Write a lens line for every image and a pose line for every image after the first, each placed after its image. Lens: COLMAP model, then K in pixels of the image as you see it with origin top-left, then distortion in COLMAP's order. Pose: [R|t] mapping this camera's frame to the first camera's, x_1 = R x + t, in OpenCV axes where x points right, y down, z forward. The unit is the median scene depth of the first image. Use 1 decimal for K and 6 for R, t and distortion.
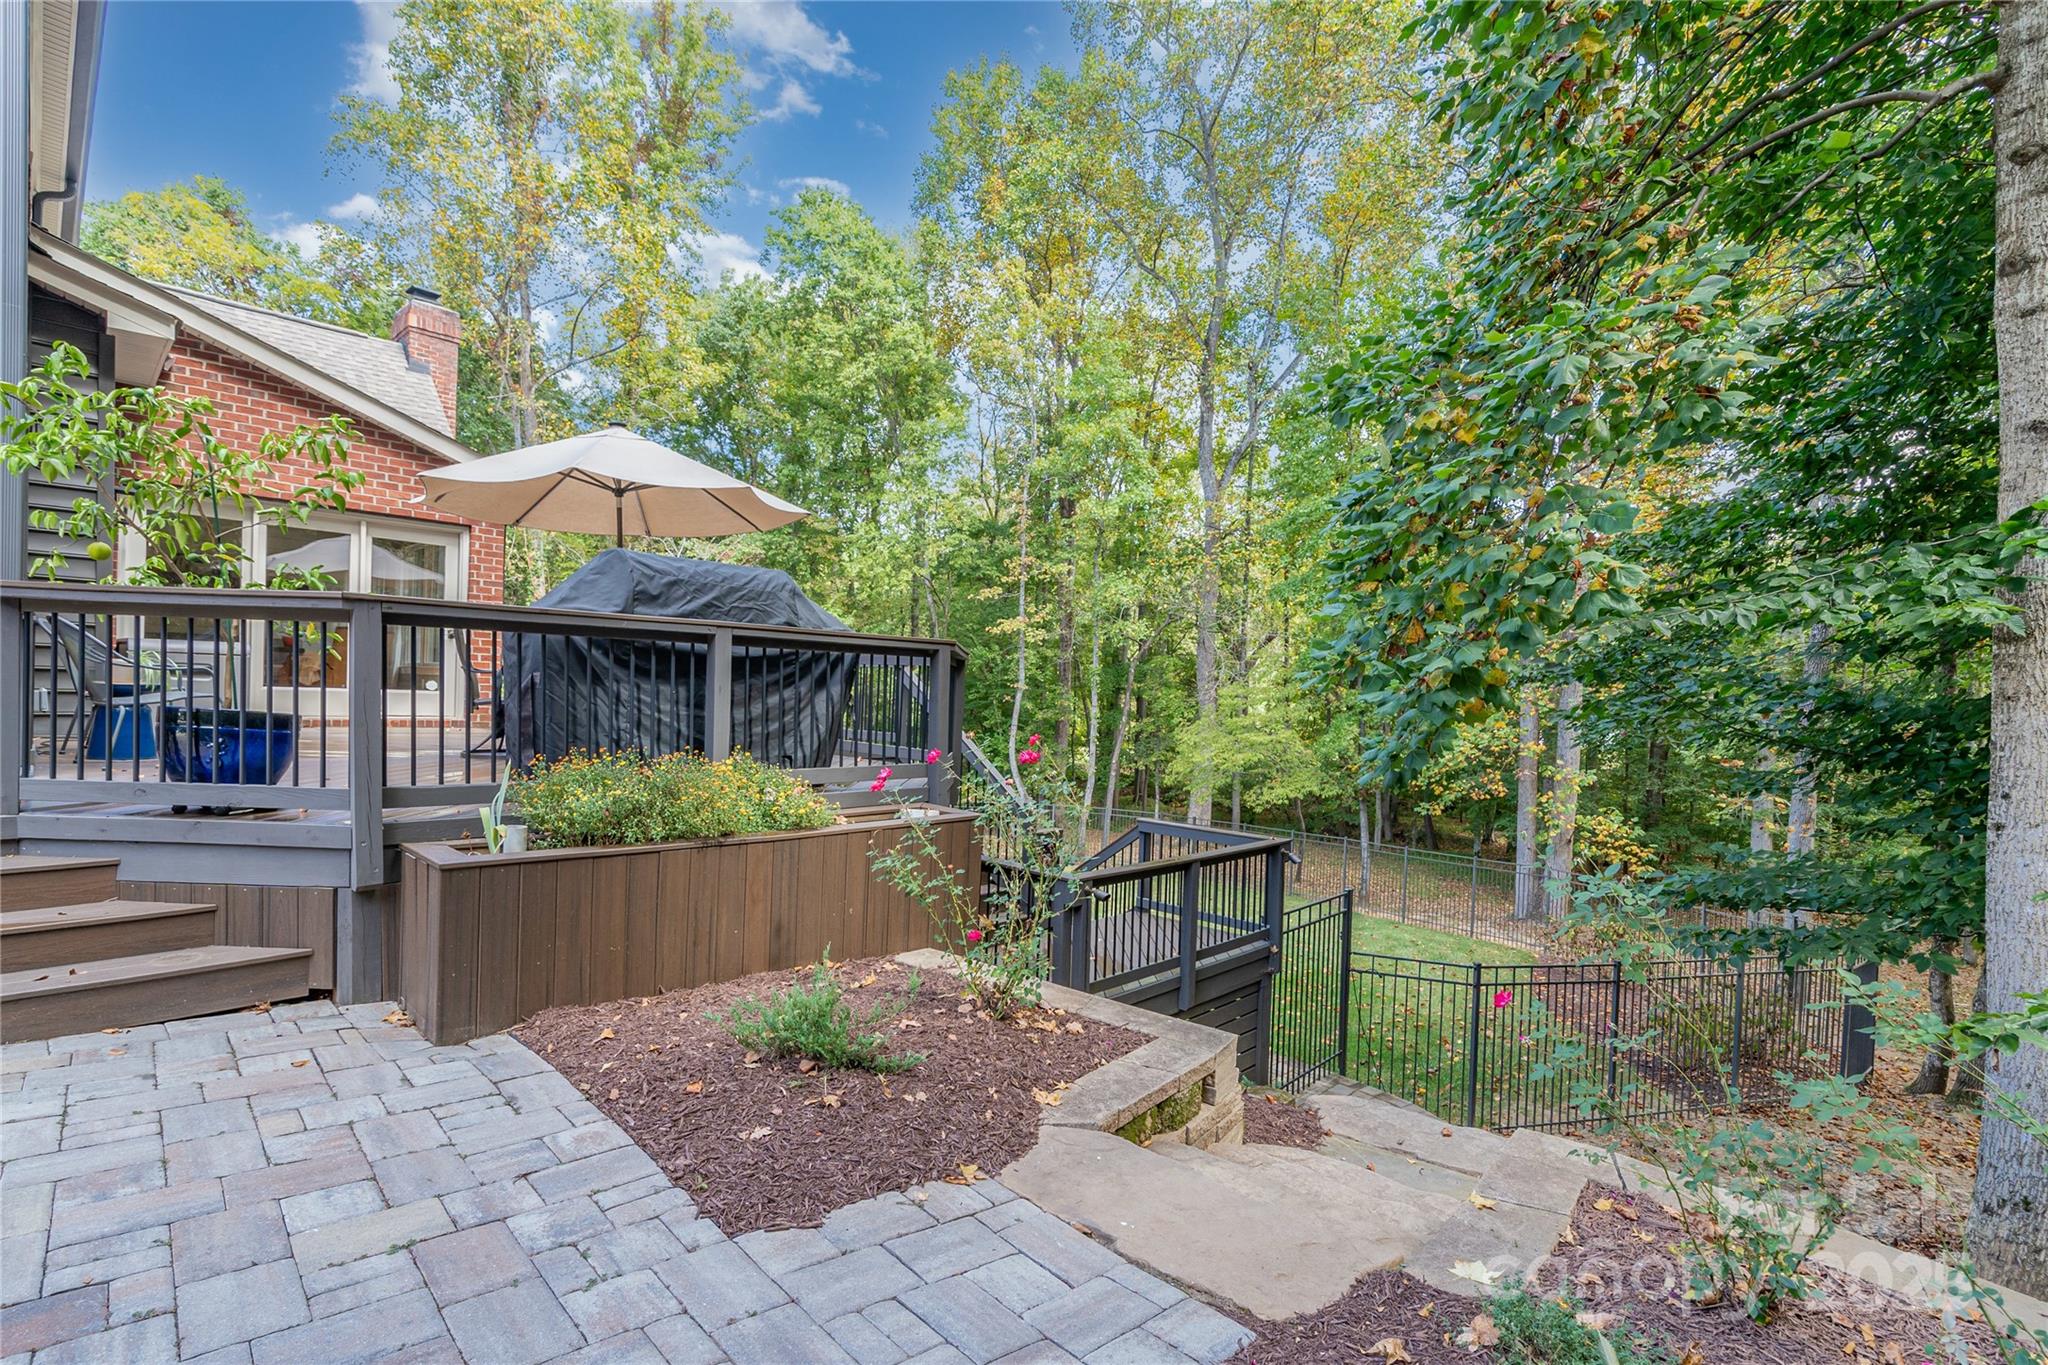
lens RADIAL K [[936.1, 0, 1022.1], [0, 936.1, 711.9], [0, 0, 1]] dist [-0.001228, 0.000597]
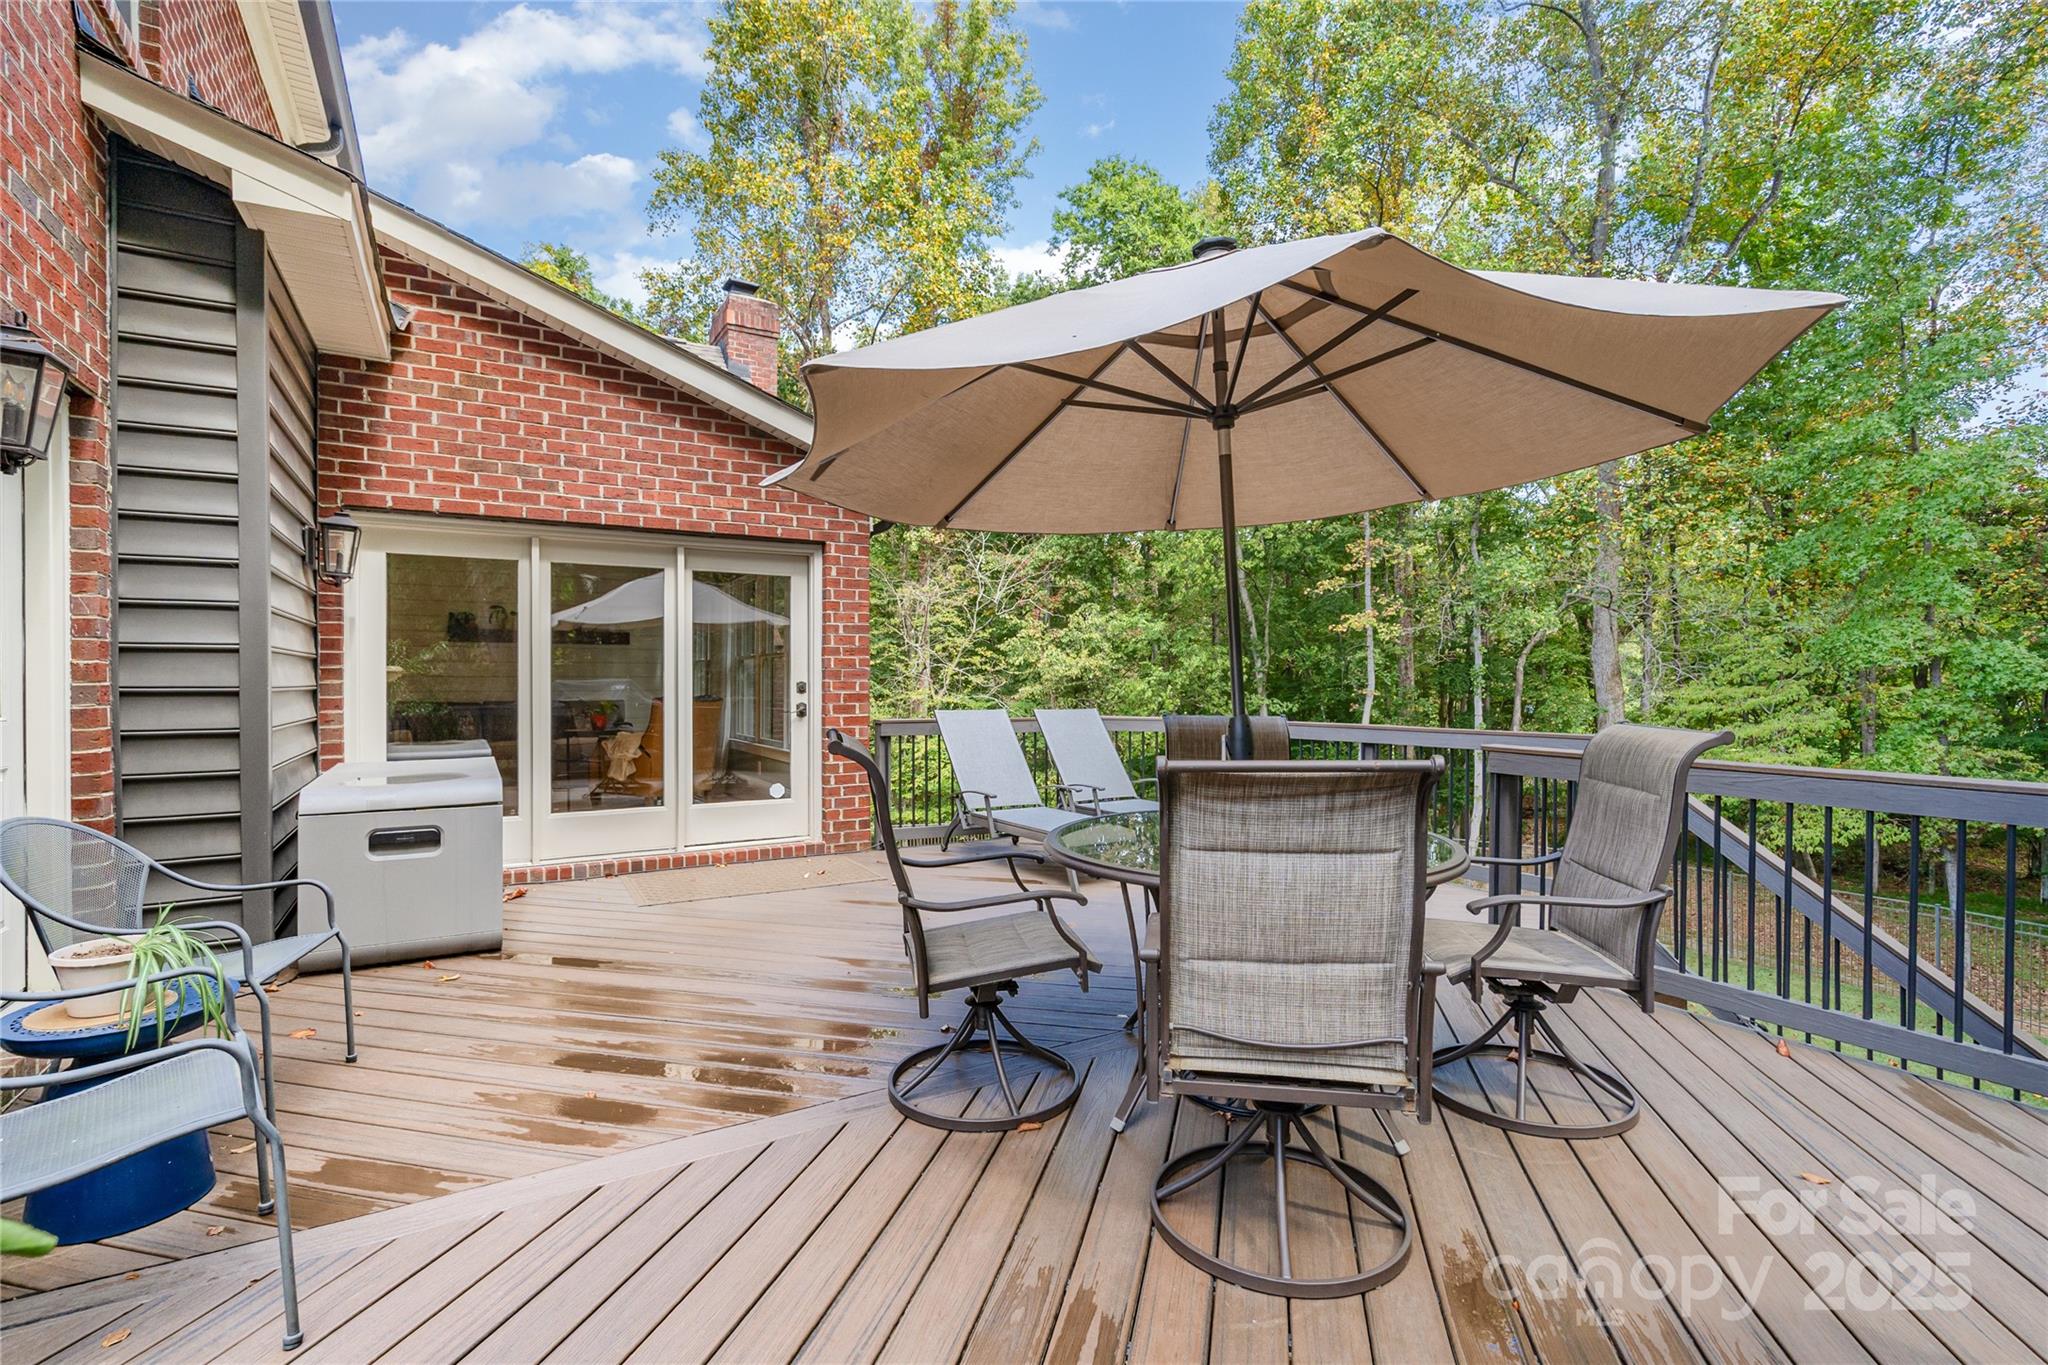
lens RADIAL K [[936.1, 0, 1025.6], [0, 936.1, 684.4], [0, 0, 1]] dist [-0.001228, 0.000597]
pose [[0.962426, -0.037178, -0.268989, -0.079996], [0.030597, 0.999122, -0.028619, -0.021929], [0.269816, 0.019313, 0.962718, 0.116766]]
